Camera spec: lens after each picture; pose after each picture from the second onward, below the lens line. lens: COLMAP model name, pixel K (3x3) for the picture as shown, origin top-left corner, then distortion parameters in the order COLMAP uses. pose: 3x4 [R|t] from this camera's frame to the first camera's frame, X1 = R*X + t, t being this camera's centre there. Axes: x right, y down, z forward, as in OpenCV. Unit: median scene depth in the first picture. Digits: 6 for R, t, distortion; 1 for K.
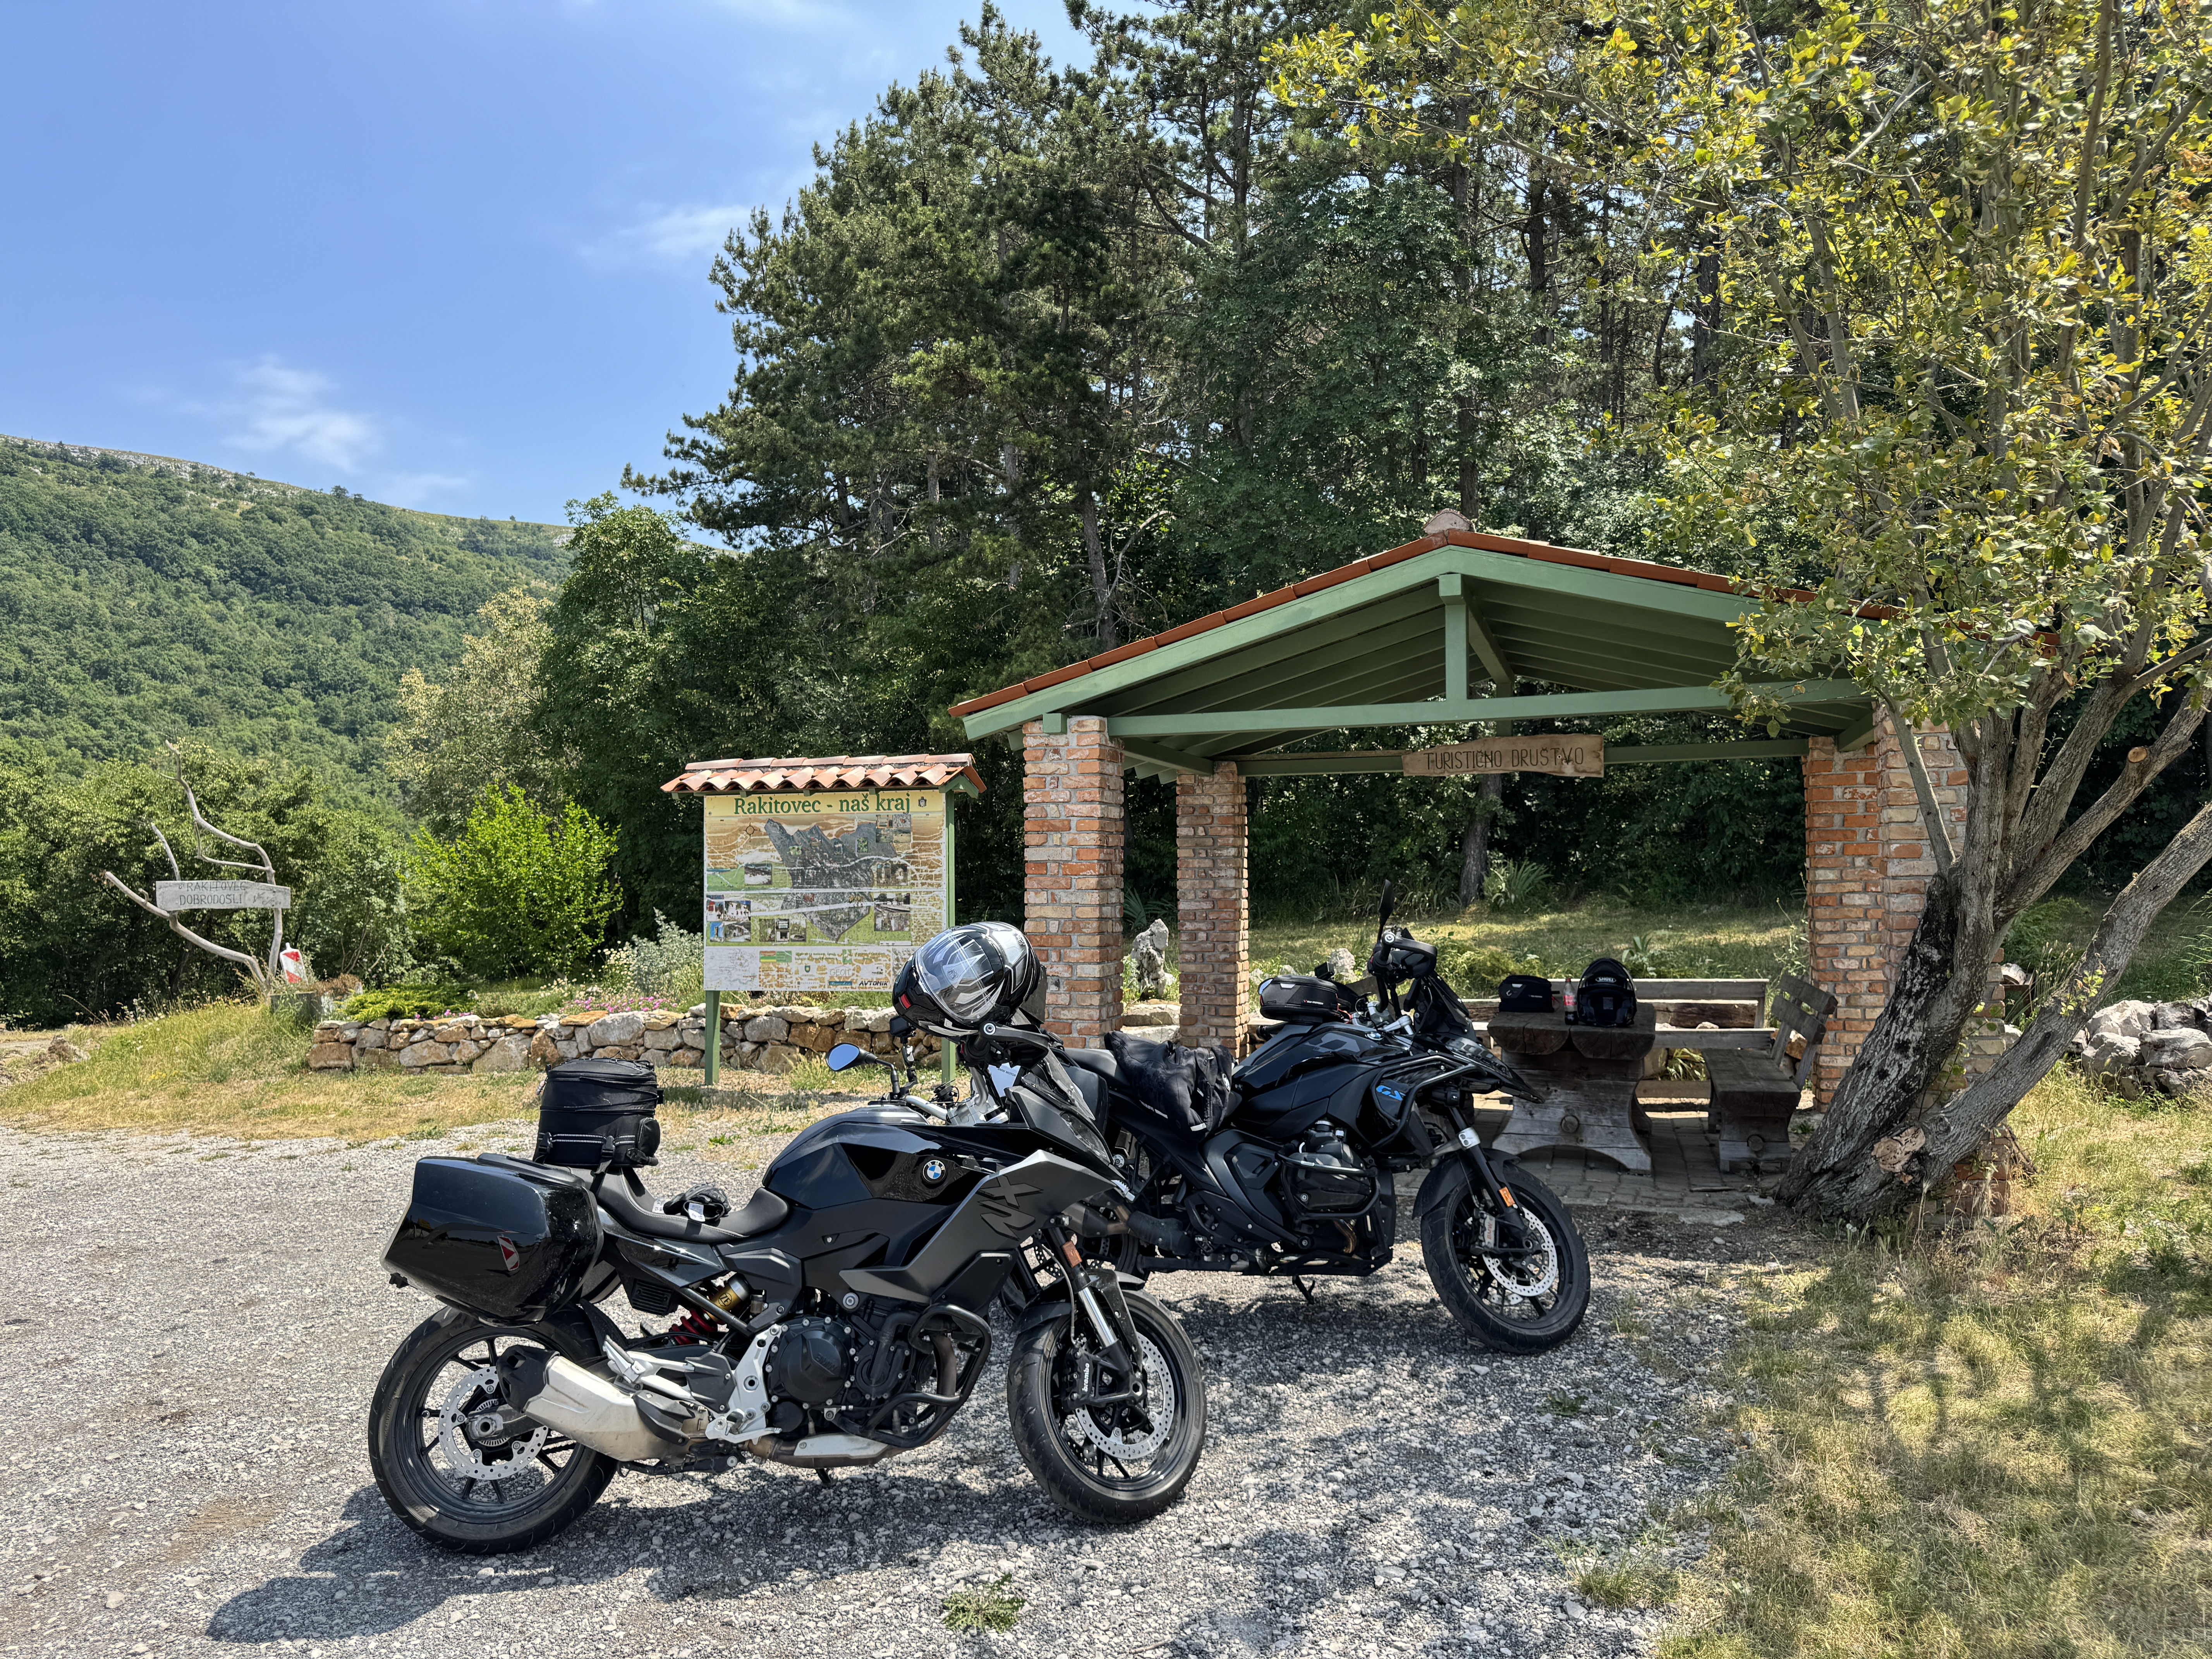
lens RADIAL K [[1474.4, 0, 1139.7], [0, 1474.4, 820.9], [0, 0, 1]] dist [0.105869, 0.000110]
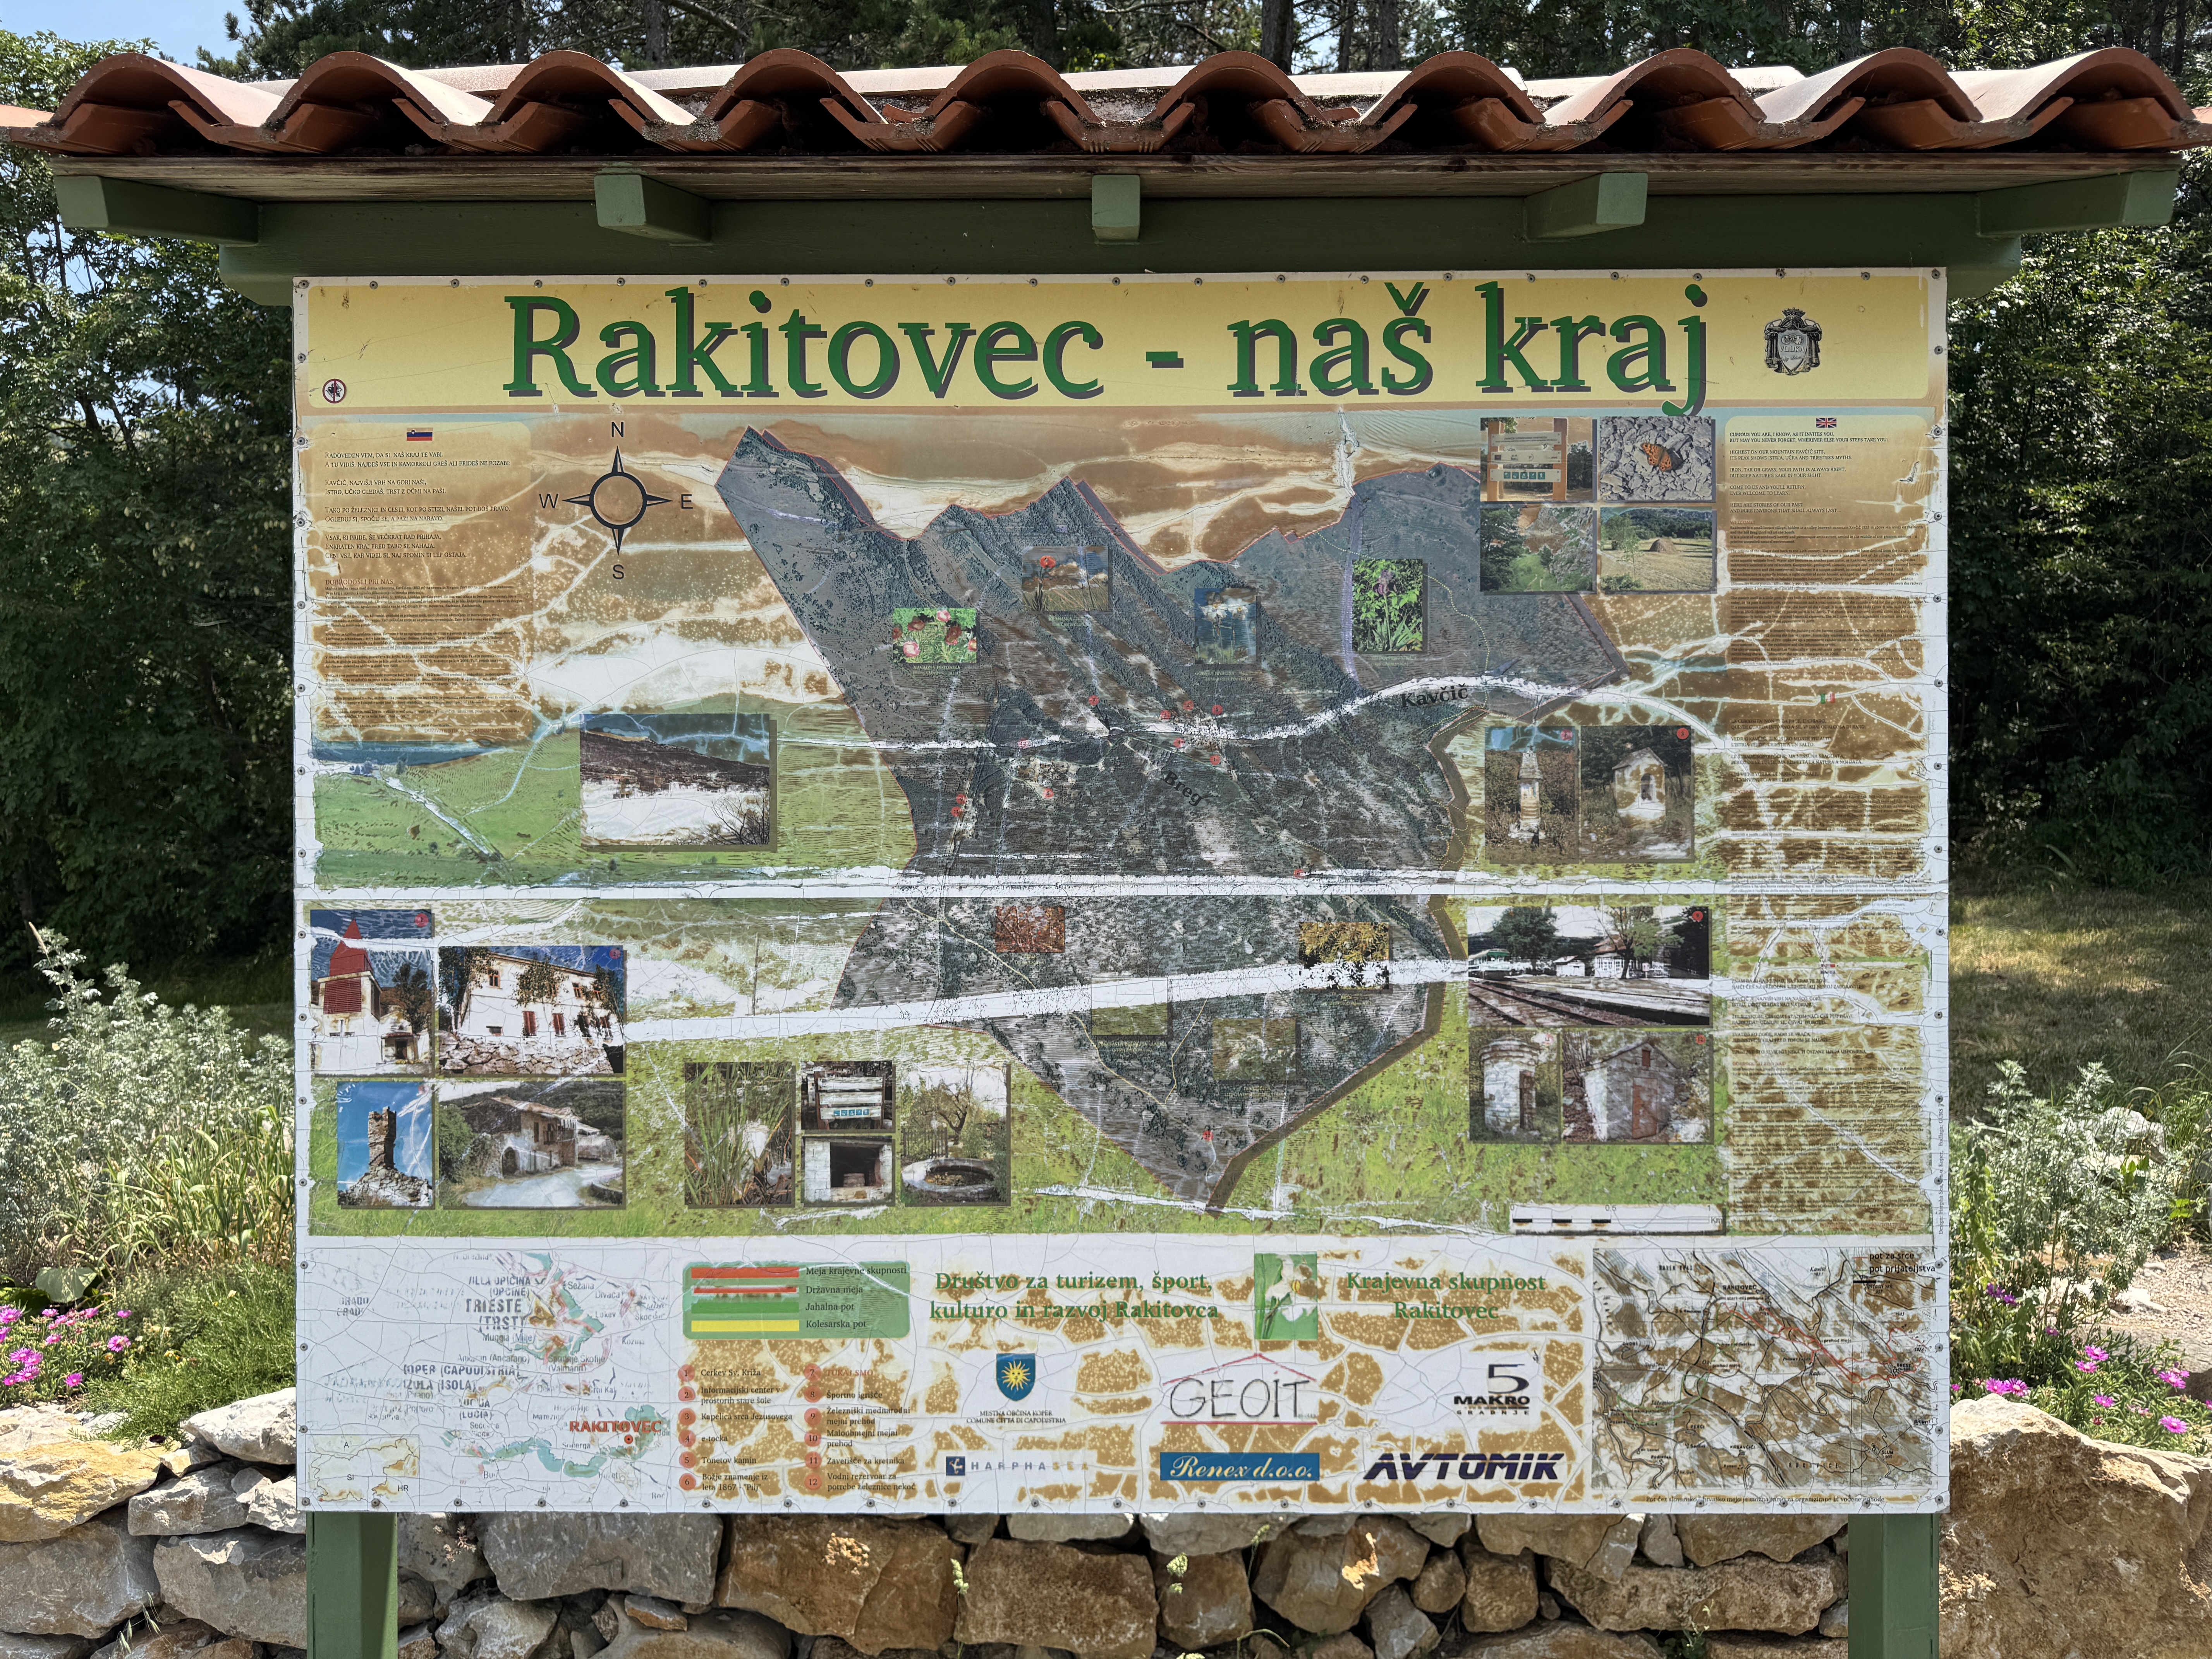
lens RADIAL K [[1499.8, 0, 1106.0], [0, 1499.8, 829.5], [0, 0, 1]] dist [0.059497, -0.000966]
pose [[0.967081, 0.007081, 0.254370, -0.258696], [-0.017399, 0.999113, 0.038336, 0.034861], [-0.253873, -0.041500, 0.966347, 0.850122]]
